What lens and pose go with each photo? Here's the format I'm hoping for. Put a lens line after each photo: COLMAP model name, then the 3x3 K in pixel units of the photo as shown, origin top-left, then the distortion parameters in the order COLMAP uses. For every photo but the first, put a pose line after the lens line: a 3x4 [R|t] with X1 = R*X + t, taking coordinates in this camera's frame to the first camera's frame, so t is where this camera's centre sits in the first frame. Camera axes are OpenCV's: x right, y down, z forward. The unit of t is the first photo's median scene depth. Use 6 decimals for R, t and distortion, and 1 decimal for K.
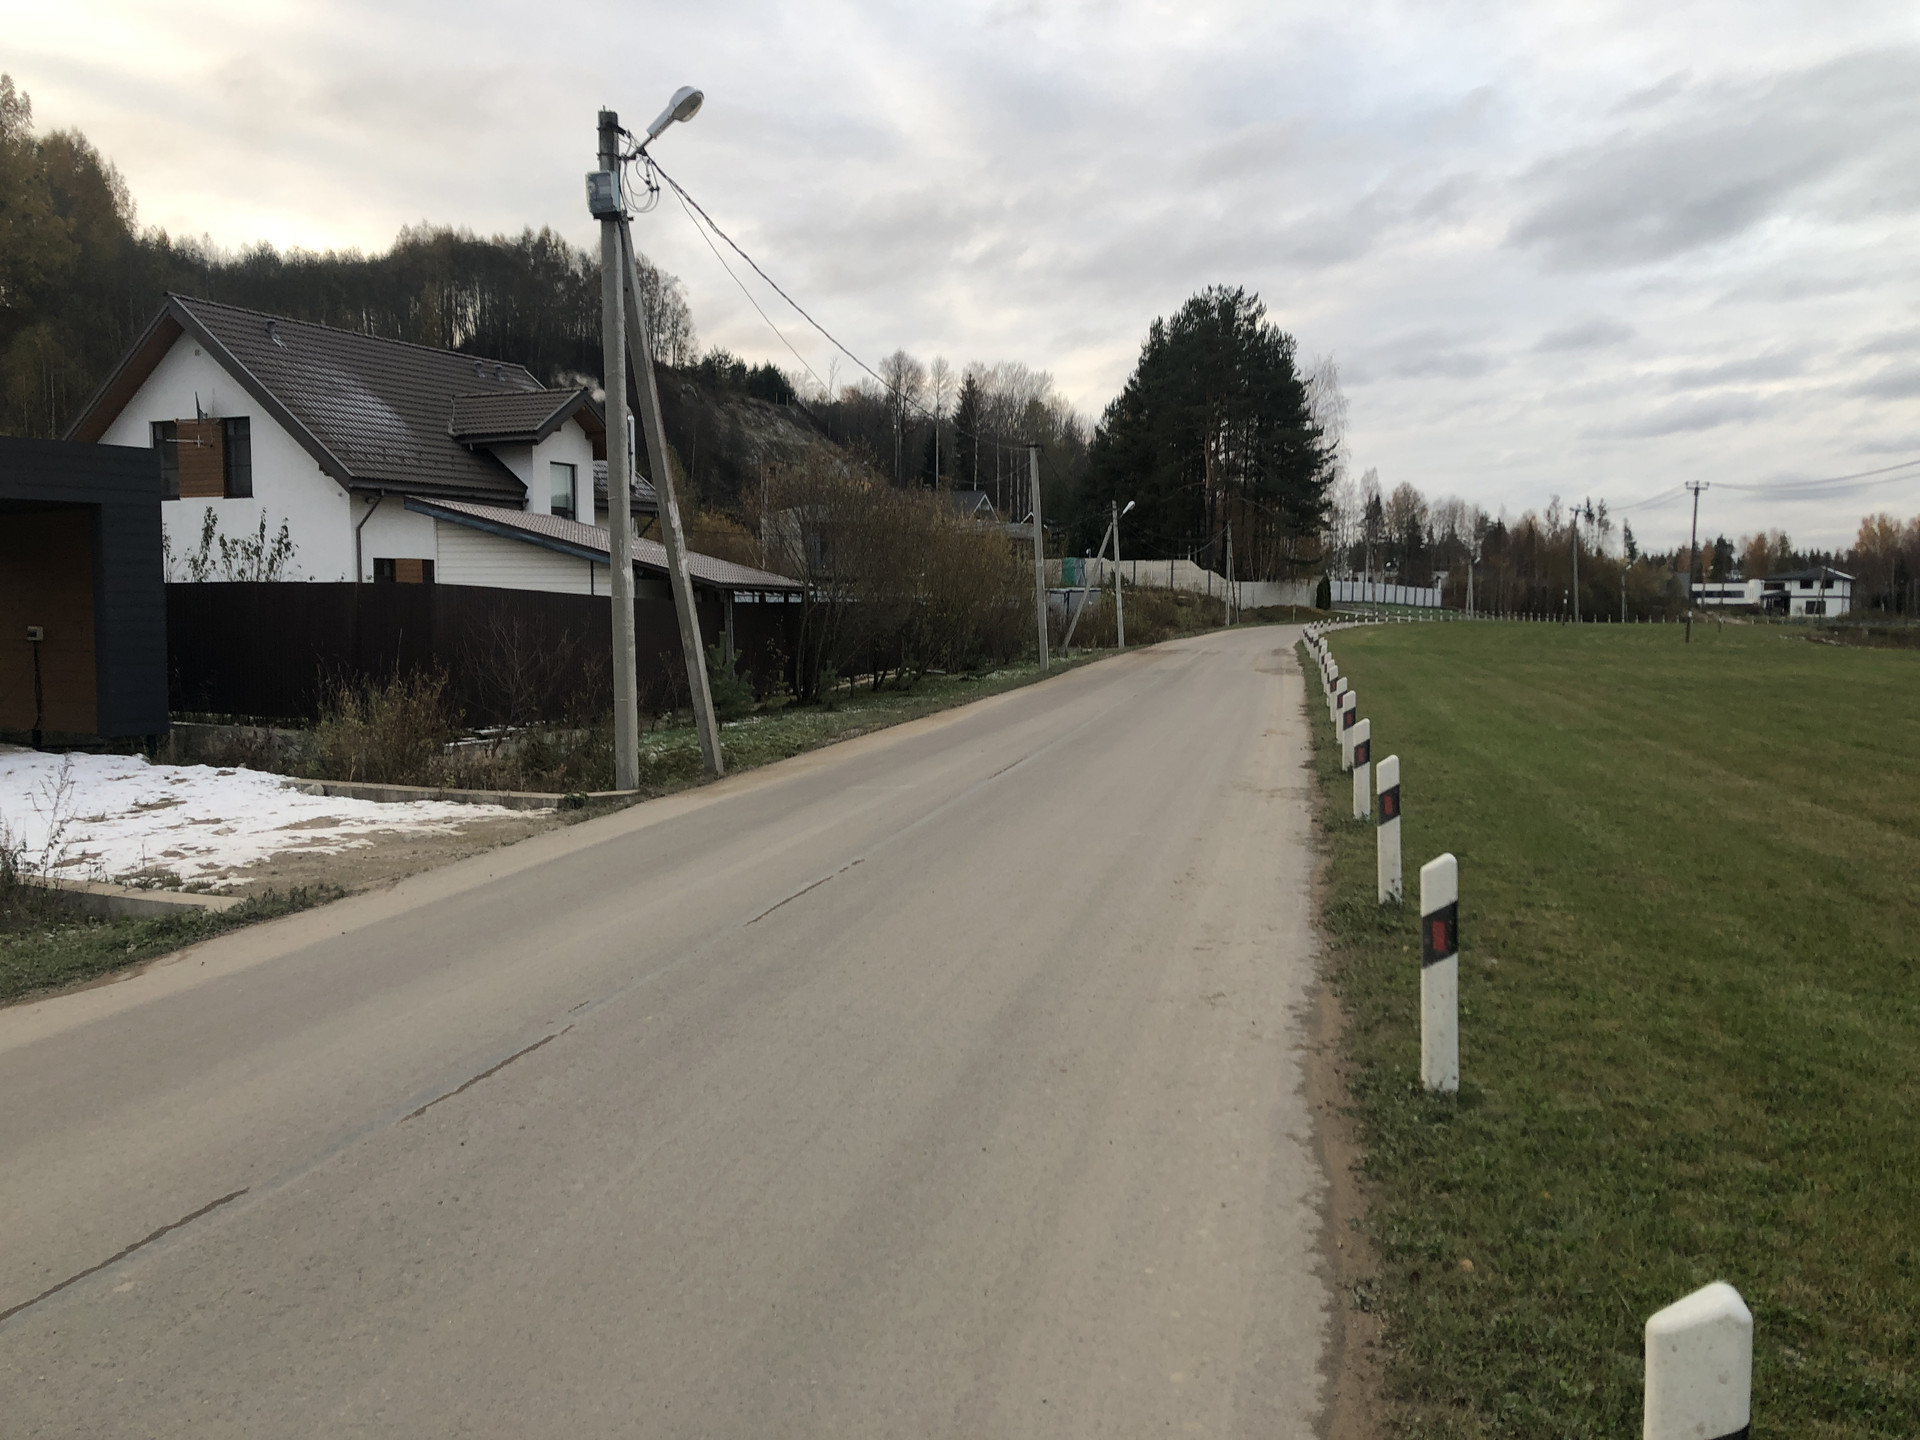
lens RADIAL K [[1555.3, 0, 980.8], [0, 1555.3, 712.2], [0, 0, 1]] dist [0.025066, -0.021267]
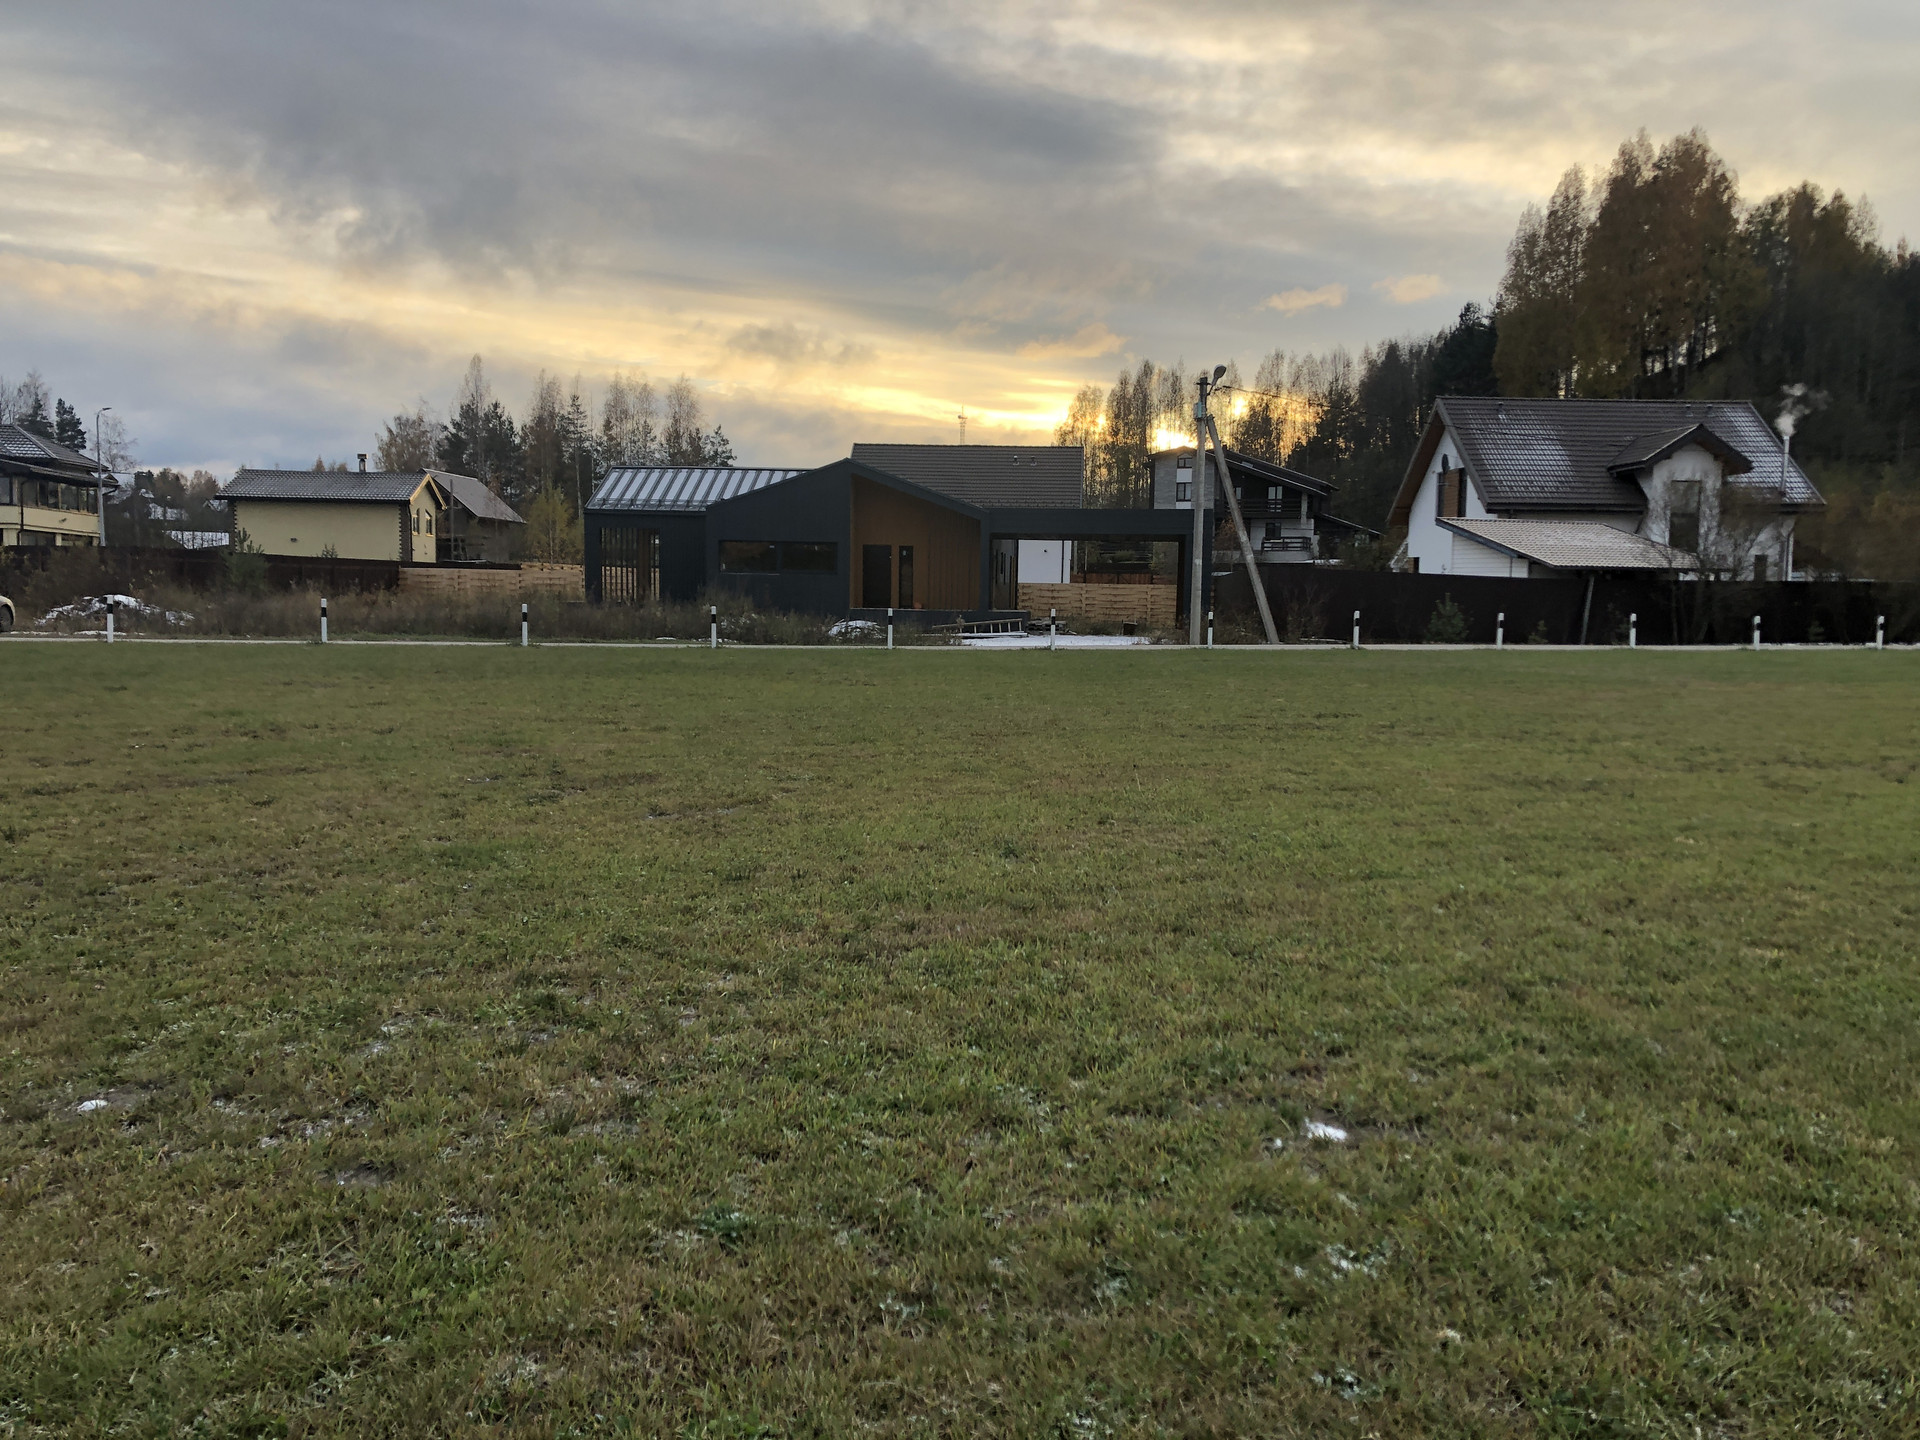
lens RADIAL K [[1555.3, 0, 971.7], [0, 1555.3, 711.4], [0, 0, 1]] dist [0.025066, -0.021267]
pose [[0.443712, 0.076380, -0.892909, 2.040168], [-0.073891, 0.996087, 0.048488, 0.060545], [0.893118, 0.044464, 0.447619, -0.469481]]
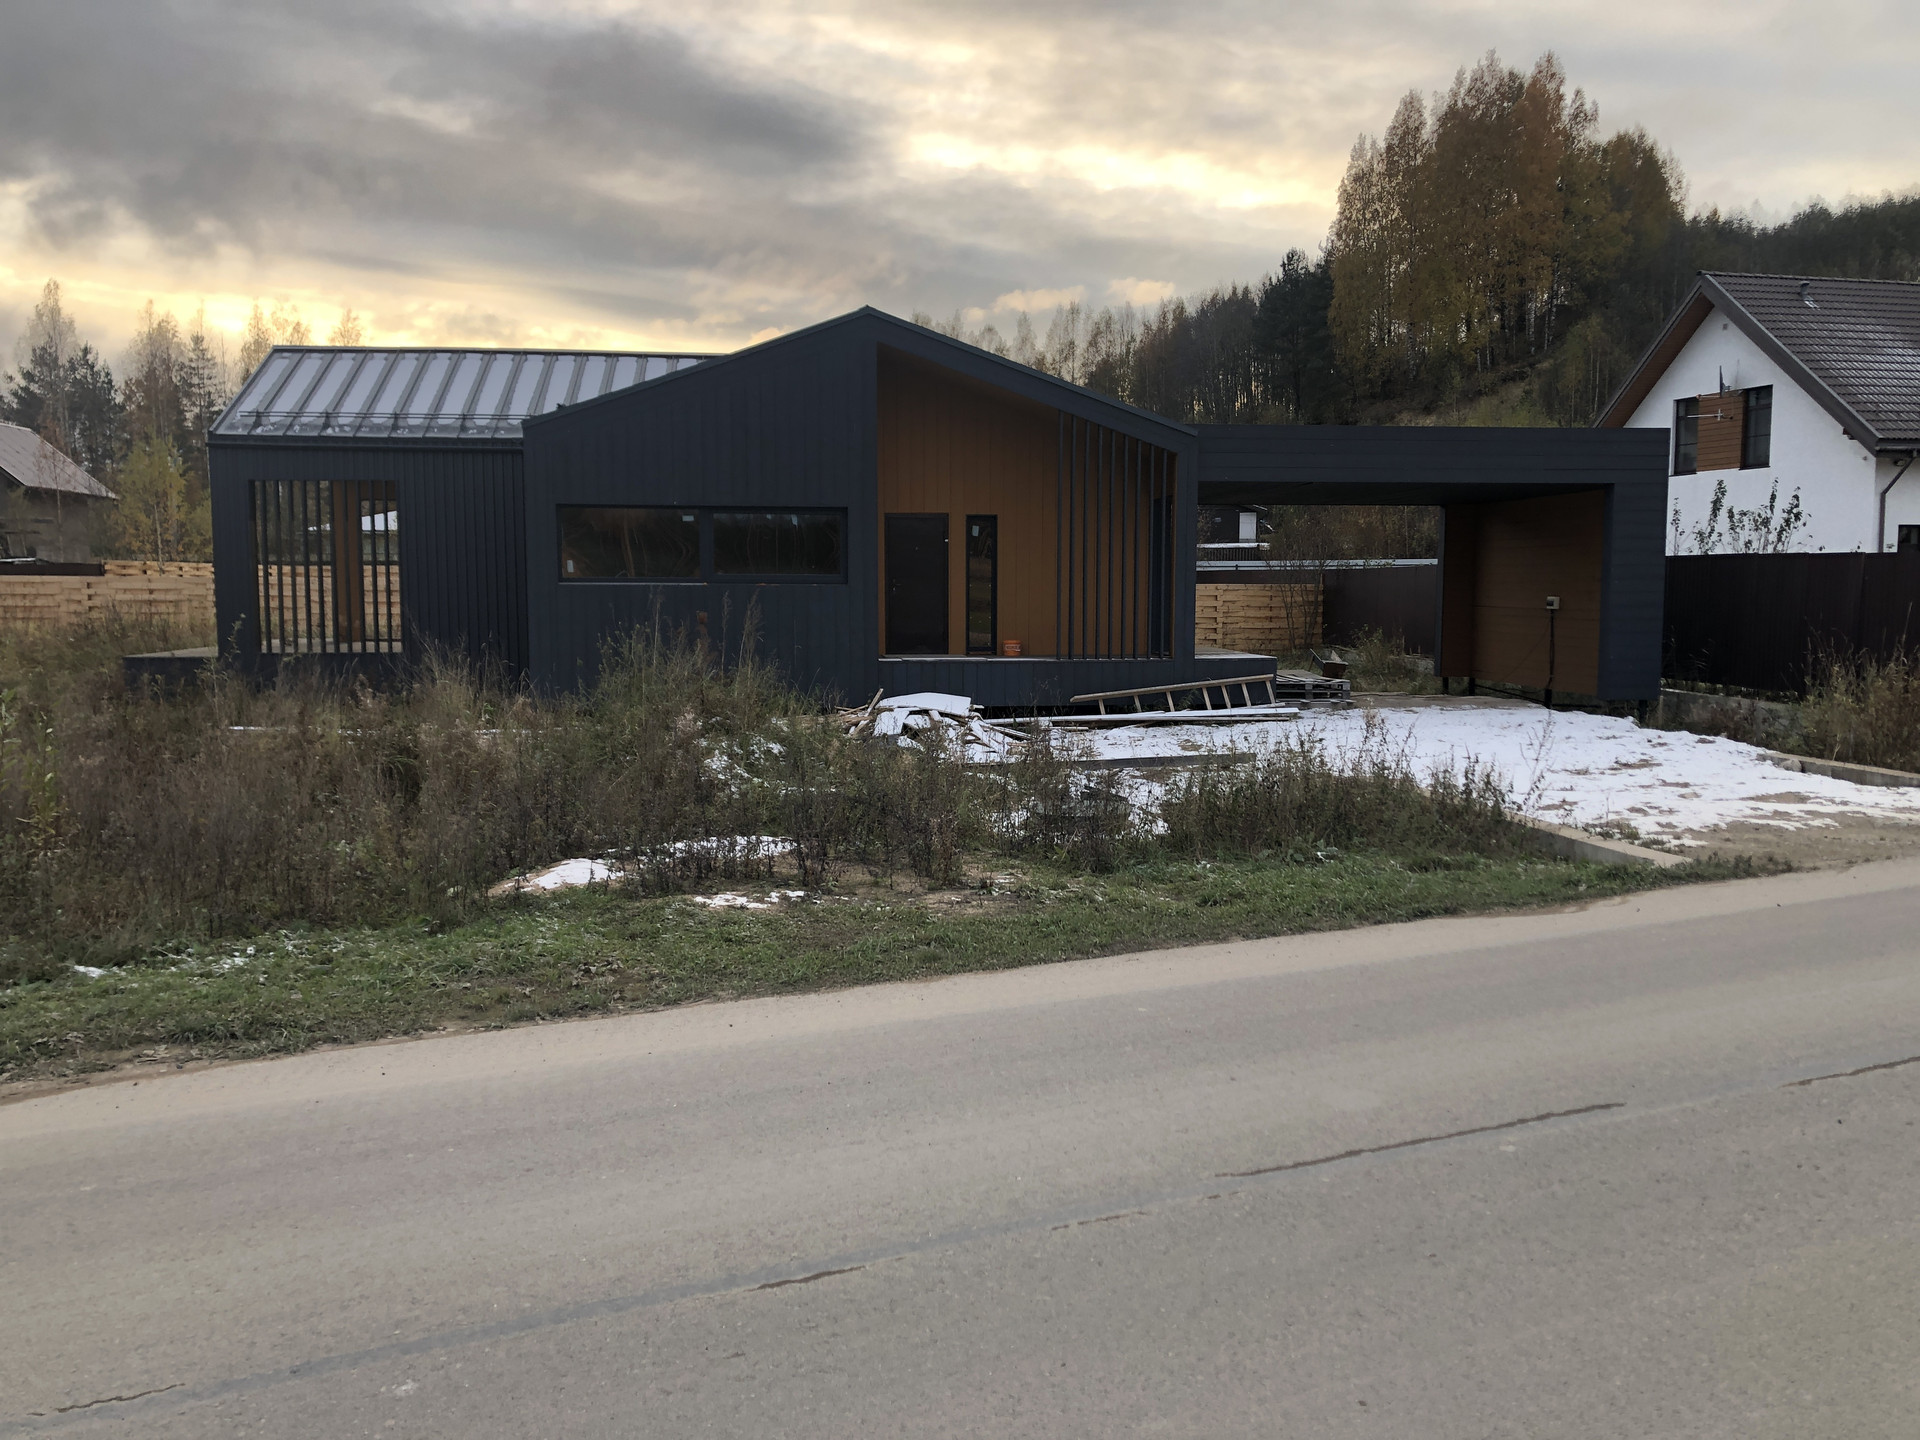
lens RADIAL K [[1555.3, 0, 963.1], [0, 1555.3, 707.2], [0, 0, 1]] dist [0.025066, -0.021267]
pose [[0.611650, 0.063477, -0.788578, 0.033609], [-0.051173, 0.997863, 0.040632, 0.000032], [0.789472, 0.015502, 0.613591, -0.020965]]
